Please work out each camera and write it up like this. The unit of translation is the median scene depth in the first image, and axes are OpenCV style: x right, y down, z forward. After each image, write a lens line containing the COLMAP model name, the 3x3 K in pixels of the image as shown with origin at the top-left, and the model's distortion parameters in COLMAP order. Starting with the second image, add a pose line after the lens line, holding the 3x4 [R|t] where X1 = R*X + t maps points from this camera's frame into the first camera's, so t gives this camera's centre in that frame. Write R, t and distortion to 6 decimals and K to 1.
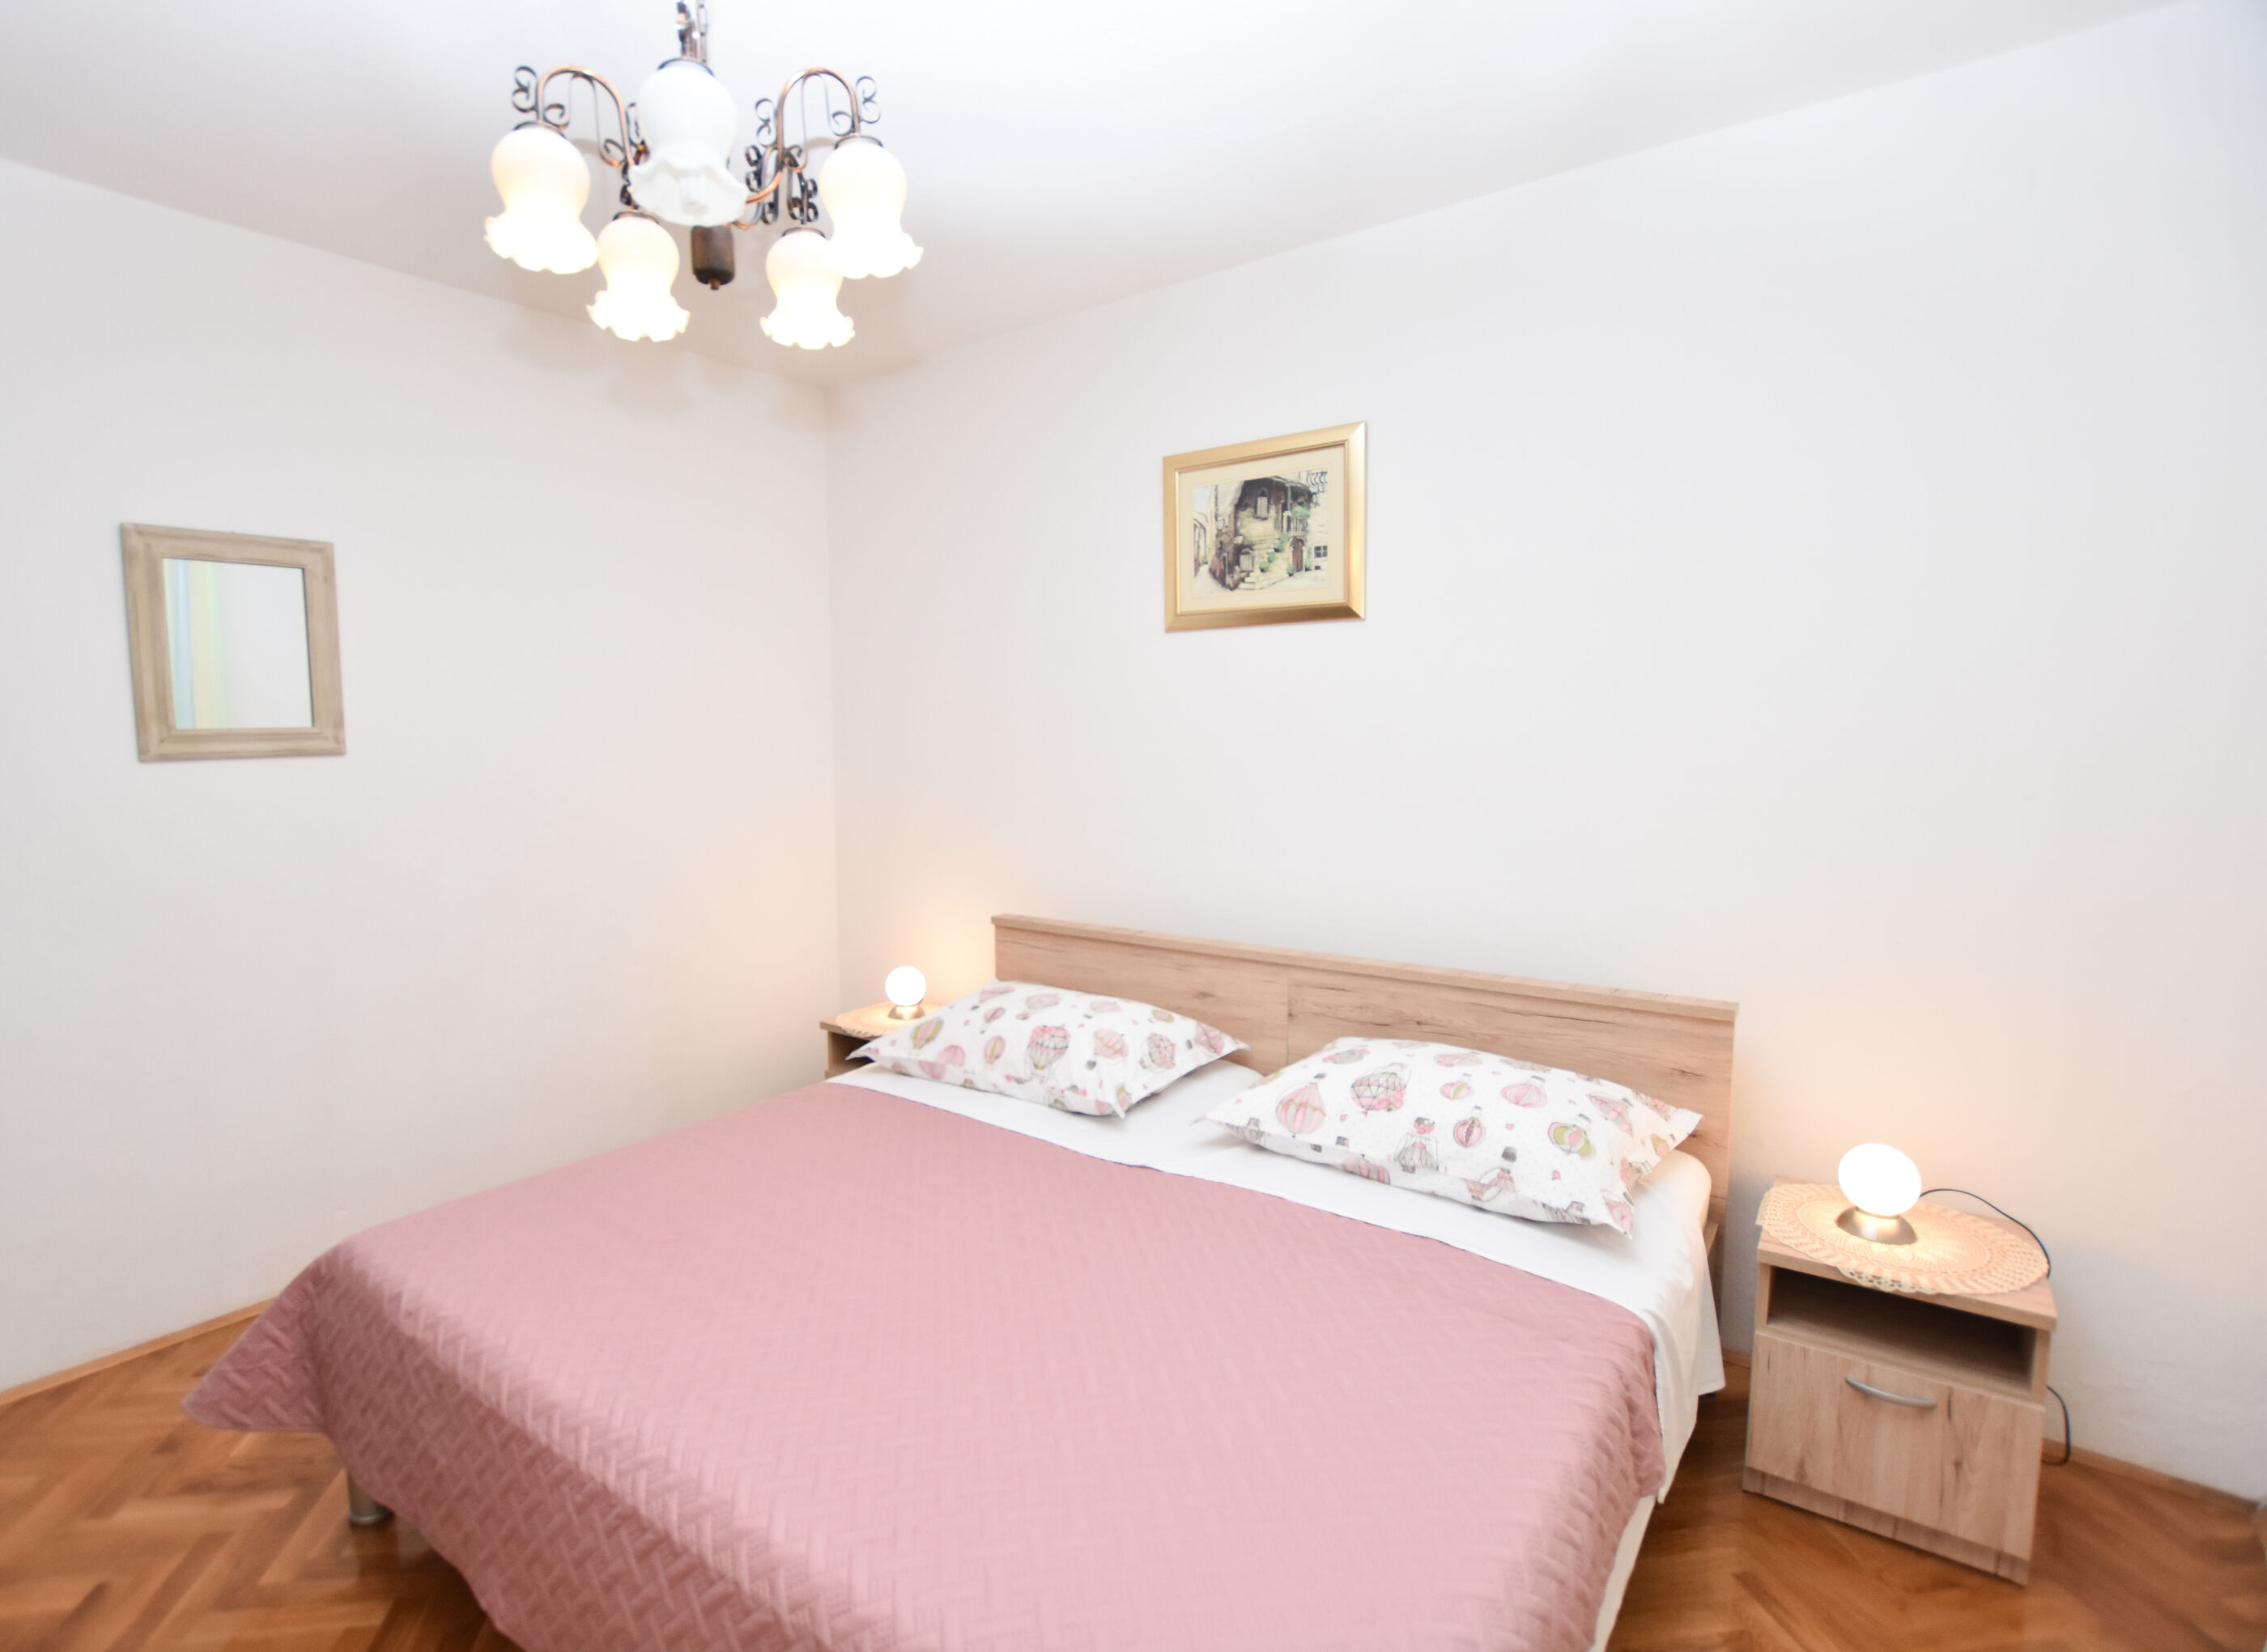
lens RADIAL K [[1099.3, 0, 1029.2], [0, 1099.3, 826.2], [0, 0, 1]] dist [-0.028538, -0.000337]
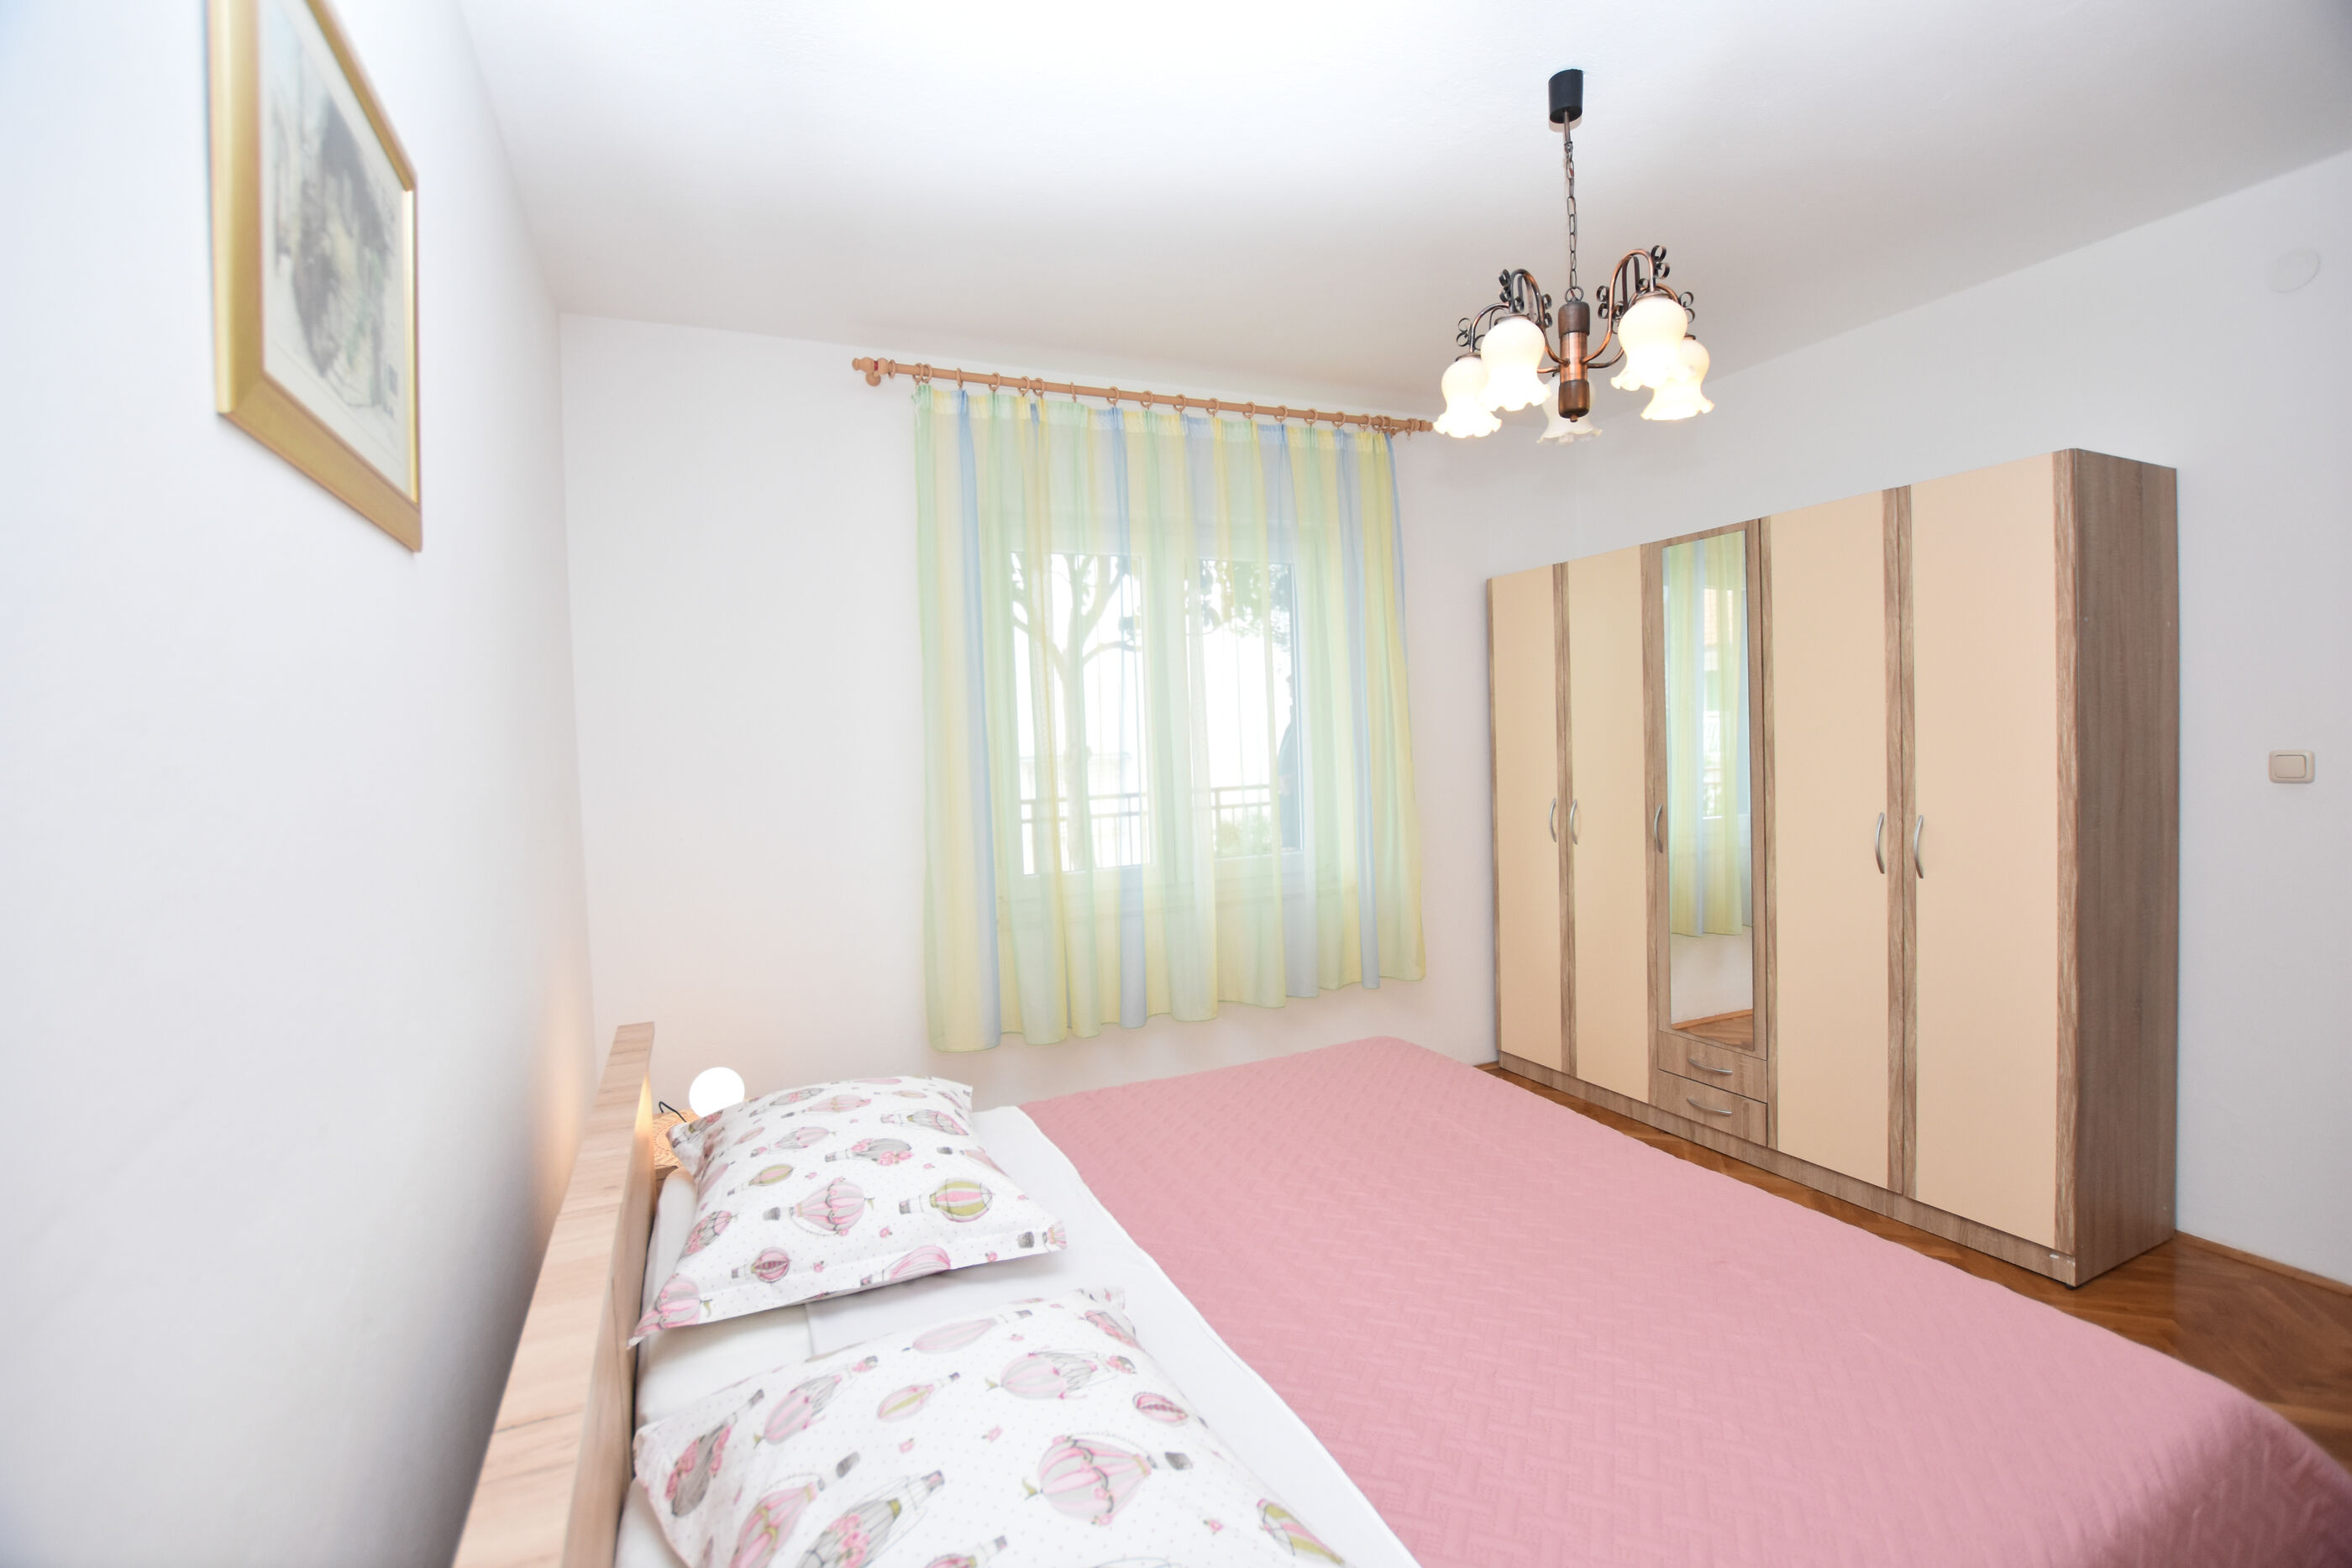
lens RADIAL K [[1038.1, 0, 1180.3], [0, 1038.1, 776.6], [0, 0, 1]] dist [-0.032202, 0.004800]
pose [[-0.888350, 0.025222, 0.458474, -0.241057], [0.085113, 0.990231, 0.110442, -0.118847], [-0.451209, 0.137133, -0.881819, 1.396204]]
